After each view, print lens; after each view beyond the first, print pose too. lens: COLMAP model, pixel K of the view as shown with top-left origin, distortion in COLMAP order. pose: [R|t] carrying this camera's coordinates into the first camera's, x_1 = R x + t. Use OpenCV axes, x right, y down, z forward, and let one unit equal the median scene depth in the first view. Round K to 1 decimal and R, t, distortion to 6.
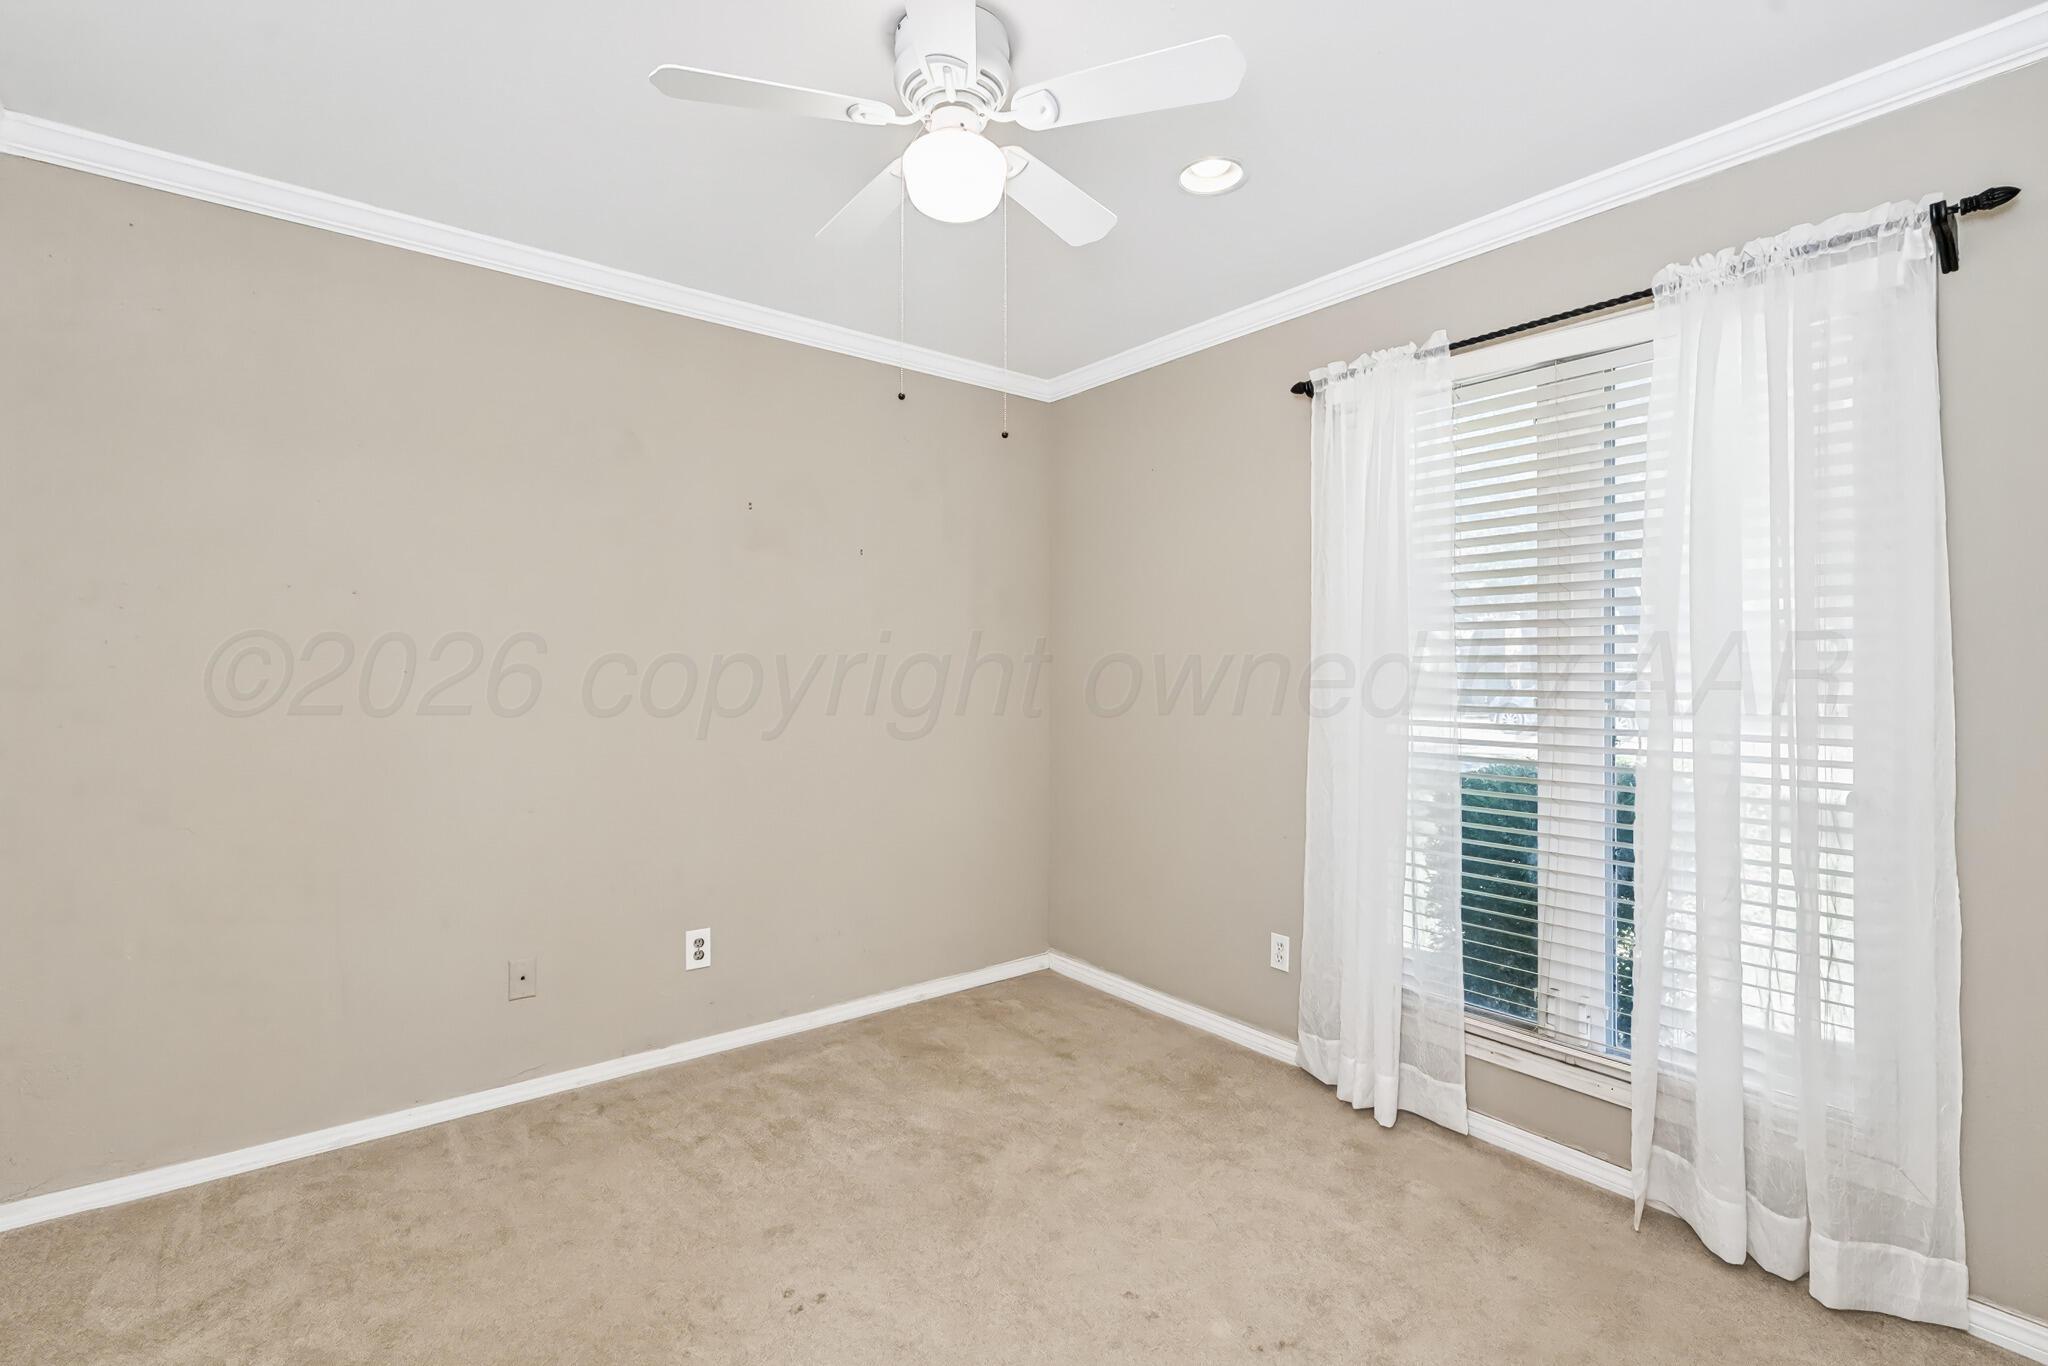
lens RADIAL K [[925.1, 0, 1011.6], [0, 925.1, 679.1], [0, 0, 1]] dist [-0.004591, -0.000468]
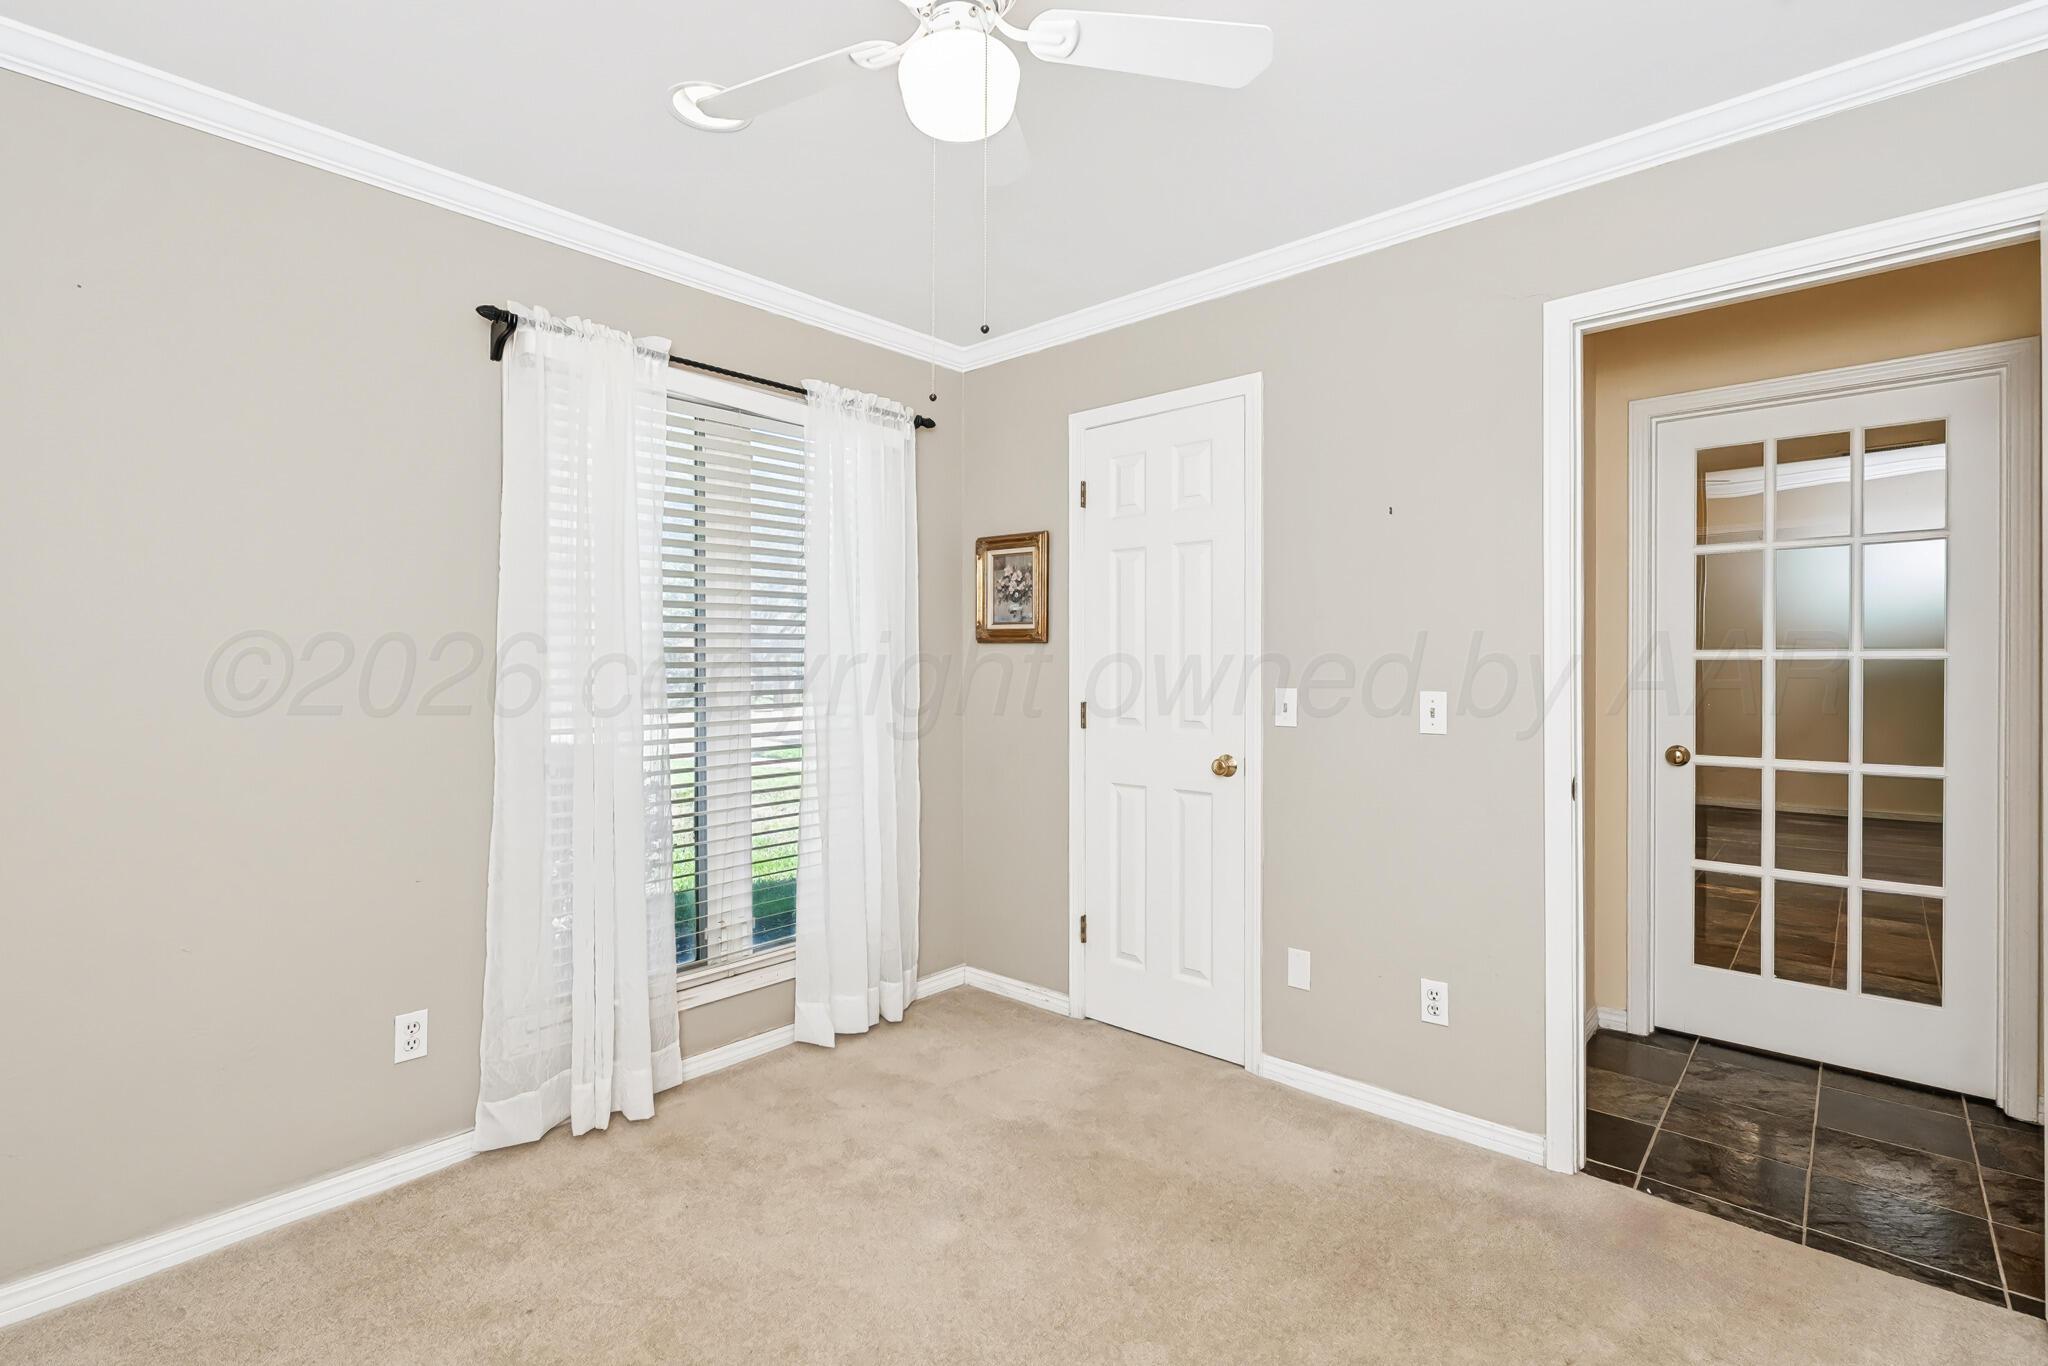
lens RADIAL K [[925.1, 0, 1023.8], [0, 925.1, 665.9], [0, 0, 1]] dist [-0.004591, -0.000468]
pose [[-0.182687, -0.008675, 0.983133, -0.649441], [0.006968, 0.999925, 0.010118, -0.010006], [-0.983146, 0.008699, -0.182613, 0.792289]]
